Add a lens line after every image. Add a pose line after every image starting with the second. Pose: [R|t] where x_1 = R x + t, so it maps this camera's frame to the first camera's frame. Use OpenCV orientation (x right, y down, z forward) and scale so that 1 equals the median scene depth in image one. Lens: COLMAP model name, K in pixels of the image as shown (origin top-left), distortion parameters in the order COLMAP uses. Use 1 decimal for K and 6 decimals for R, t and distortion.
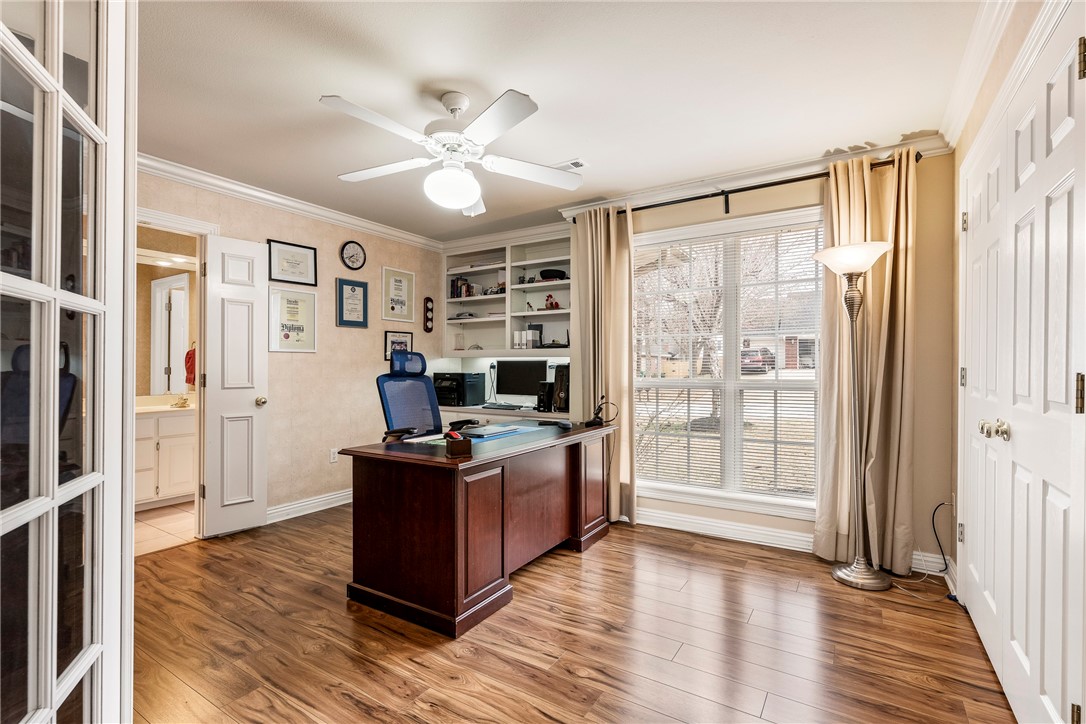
lens RADIAL K [[491.8, 0, 543.0], [0, 491.8, 362.0], [0, 0, 1]] dist [0.000524, 0.000392]
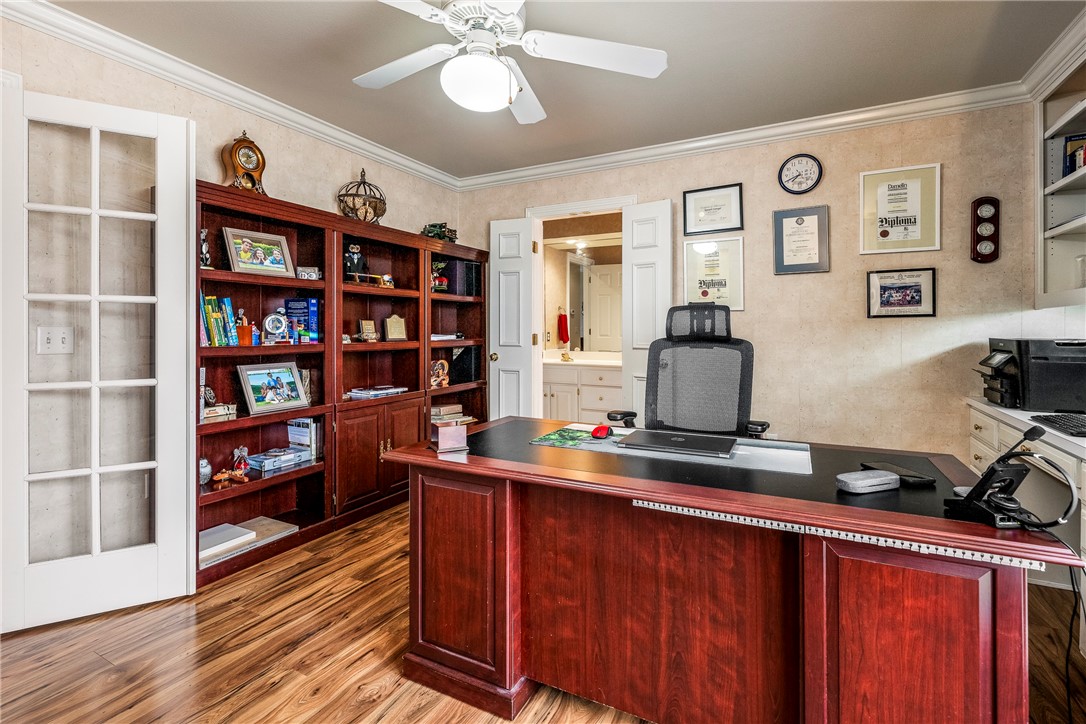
lens RADIAL K [[491.6, 0, 546.7], [0, 491.6, 326.6], [0, 0, 1]] dist [0.000110, 0.000003]
pose [[0.095348, -0.002173, -0.995442, 0.300460], [0.013612, 0.999907, -0.000879, 0.004077], [0.995351, -0.013466, 0.095368, 0.556667]]
